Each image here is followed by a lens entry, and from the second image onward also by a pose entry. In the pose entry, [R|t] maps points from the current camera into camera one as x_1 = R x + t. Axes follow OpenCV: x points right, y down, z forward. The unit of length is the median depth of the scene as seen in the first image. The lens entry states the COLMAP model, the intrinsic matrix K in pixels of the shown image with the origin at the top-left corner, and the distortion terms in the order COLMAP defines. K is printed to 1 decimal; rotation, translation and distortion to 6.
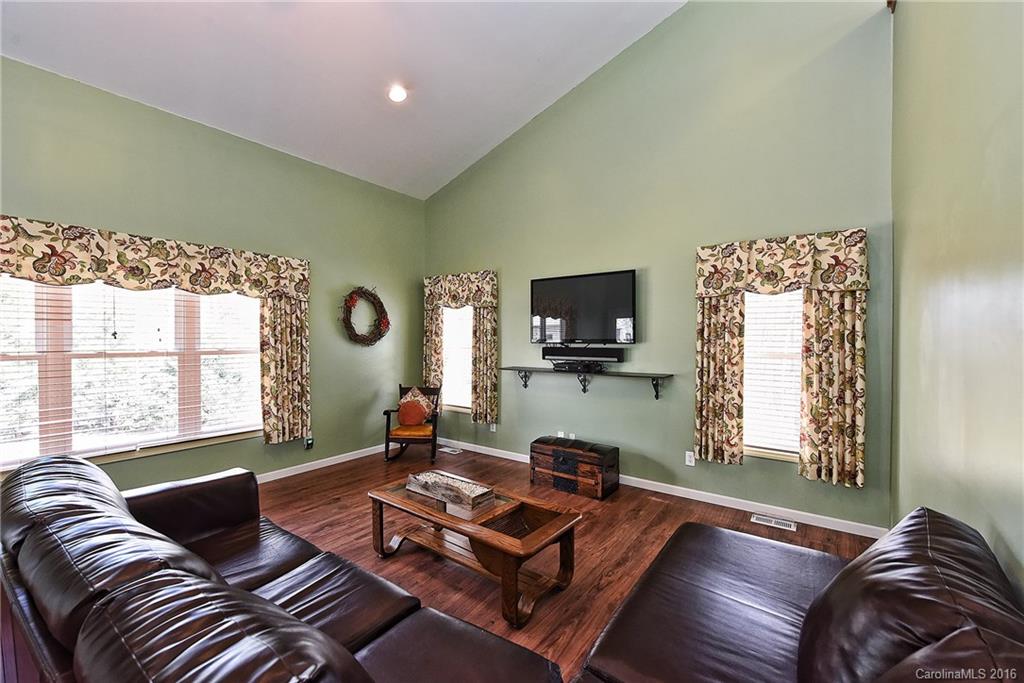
lens RADIAL K [[433.2, 0, 516.2], [0, 433.2, 339.5], [0, 0, 1]] dist [0.007271, -0.002461]
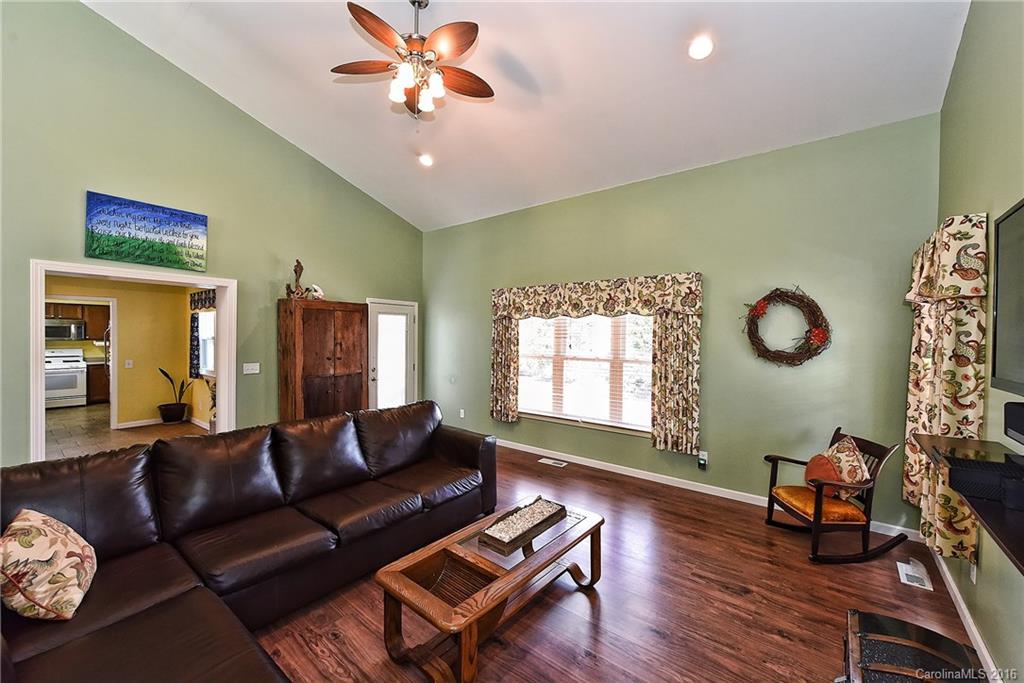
lens RADIAL K [[401.5, 0, 508.1], [0, 401.5, 339.9], [0, 0, 1]] dist [-0.011998, -0.000154]
pose [[-0.062129, 0.002211, -0.998066, 0.492200], [-0.020378, 0.999786, 0.003484, -0.030062], [0.997860, 0.020555, -0.062071, 0.727997]]
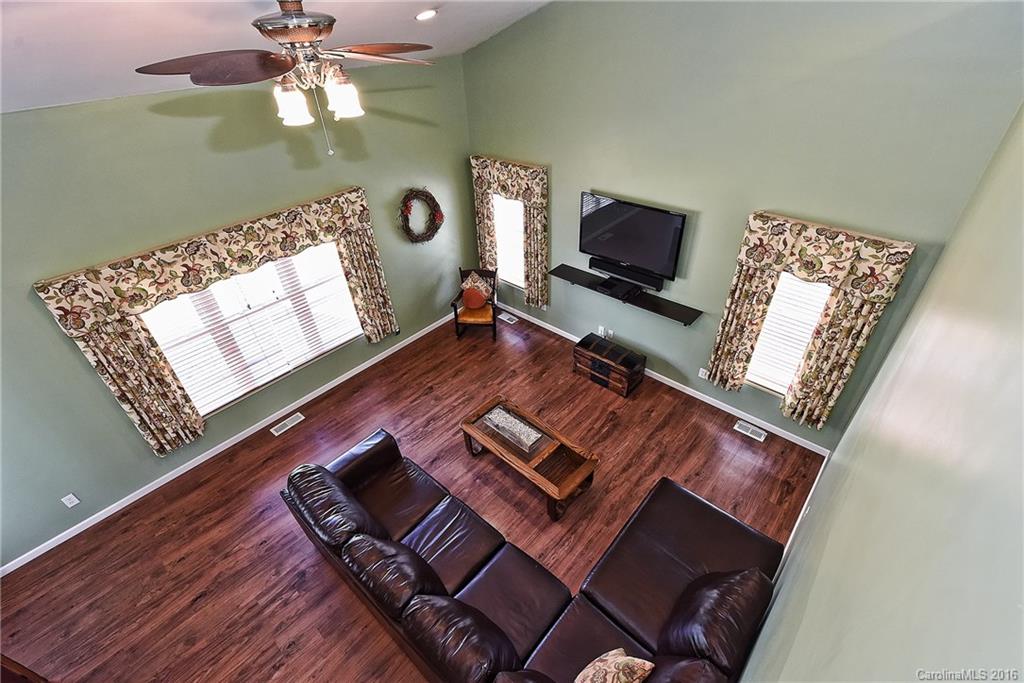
lens RADIAL K [[461.3, 0, 514.4], [0, 461.3, 344.9], [0, 0, 1]] dist [-0.000086, -0.000408]
pose [[0.992892, 0.030058, -0.115163, 0.016912], [0.044217, 0.805183, 0.591376, -0.586218], [0.110503, -0.592264, 0.798131, -0.061198]]
